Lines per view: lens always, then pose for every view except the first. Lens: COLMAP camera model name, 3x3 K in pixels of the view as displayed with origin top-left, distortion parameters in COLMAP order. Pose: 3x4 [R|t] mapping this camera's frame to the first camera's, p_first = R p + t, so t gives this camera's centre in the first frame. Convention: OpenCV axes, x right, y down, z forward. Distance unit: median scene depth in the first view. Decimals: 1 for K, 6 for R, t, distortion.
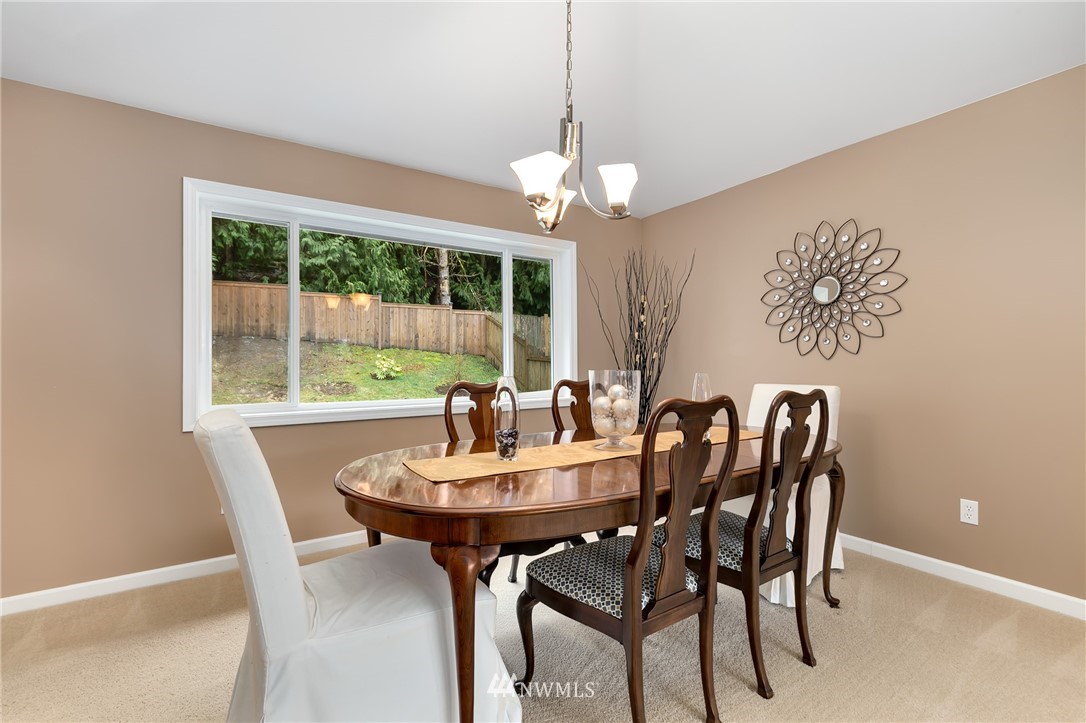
lens RADIAL K [[496.5, 0, 546.9], [0, 496.5, 339.4], [0, 0, 1]] dist [0.007906, 0.001598]
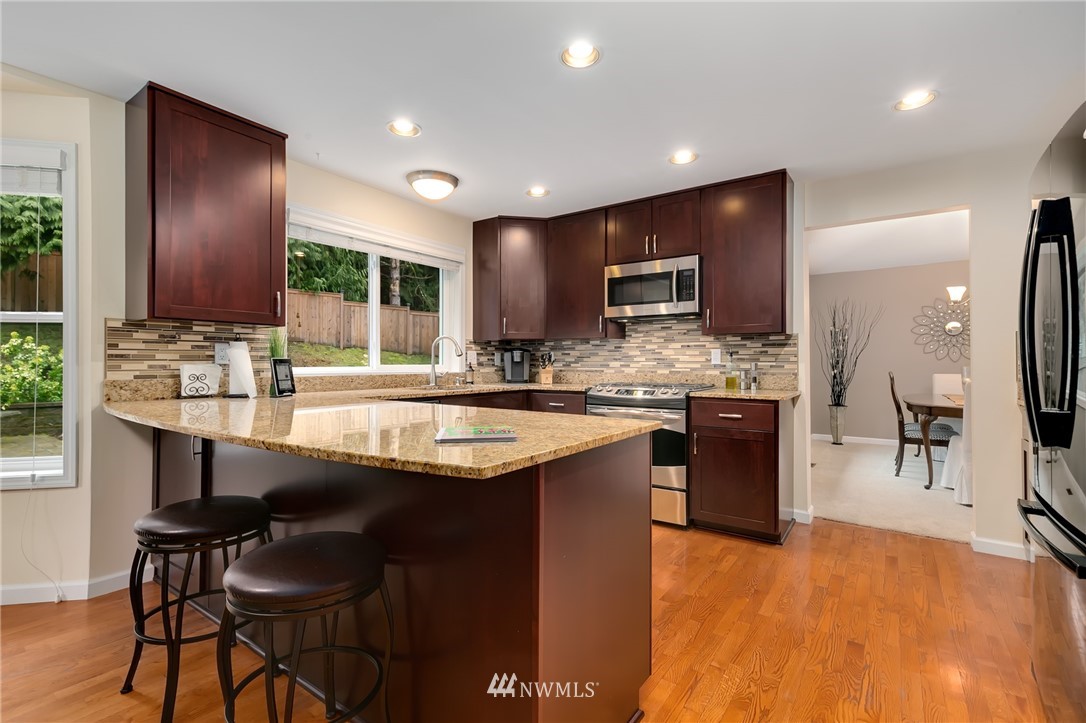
lens RADIAL K [[496.5, 0, 548.8], [0, 496.5, 359.0], [0, 0, 1]] dist [0.007906, 0.001598]
pose [[0.935461, 0.007146, 0.353357, -0.299673], [-0.020298, 0.999232, 0.033526, -0.001111], [-0.352846, -0.038535, 0.934888, -0.057069]]
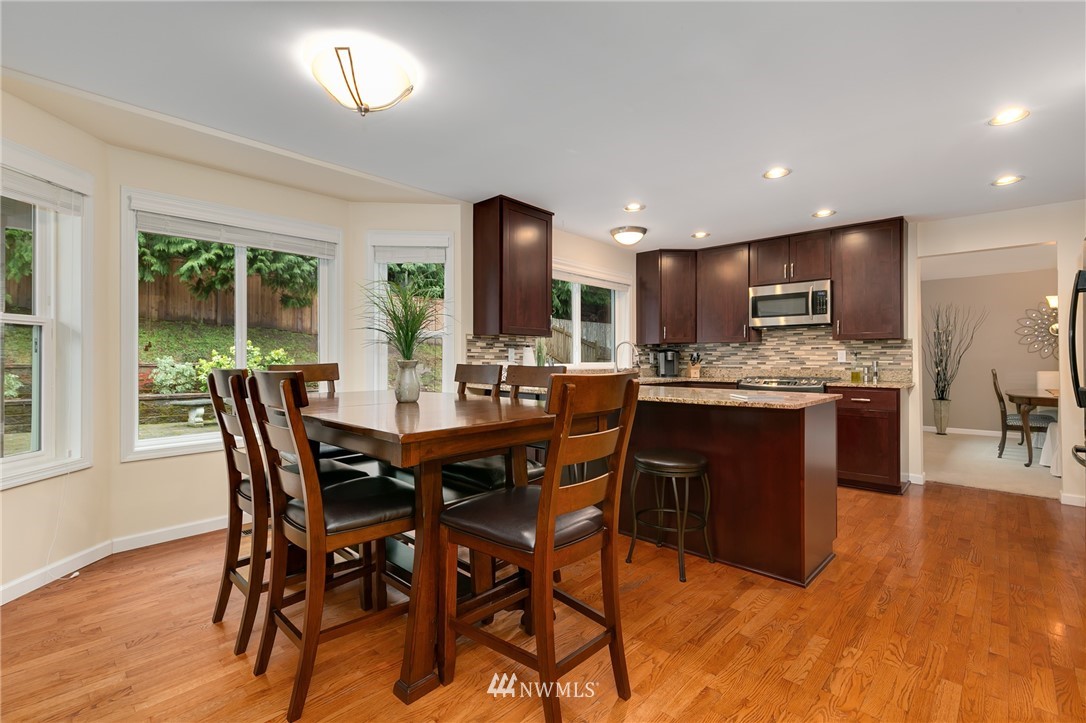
lens RADIAL K [[496.5, 0, 548.0], [0, 496.5, 355.4], [0, 0, 1]] dist [0.007906, 0.001598]
pose [[0.973940, 0.007527, 0.226679, -0.378898], [-0.015036, 0.999393, 0.031420, -0.003165], [-0.226305, -0.034010, 0.973463, -0.115487]]
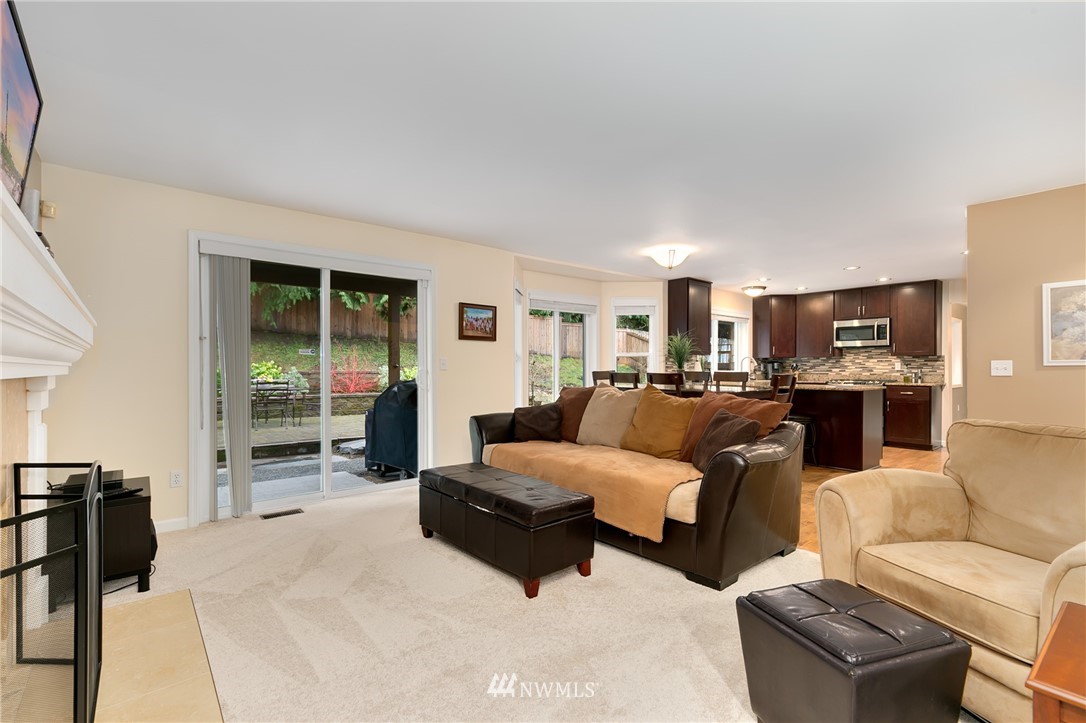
lens RADIAL K [[496.5, 0, 551.0], [0, 496.5, 369.9], [0, 0, 1]] dist [0.007906, 0.001598]
pose [[0.994243, 0.003790, 0.107080, -0.497747], [-0.008807, 0.998883, 0.046418, -0.010378], [-0.106784, -0.047094, 0.993166, -0.274838]]
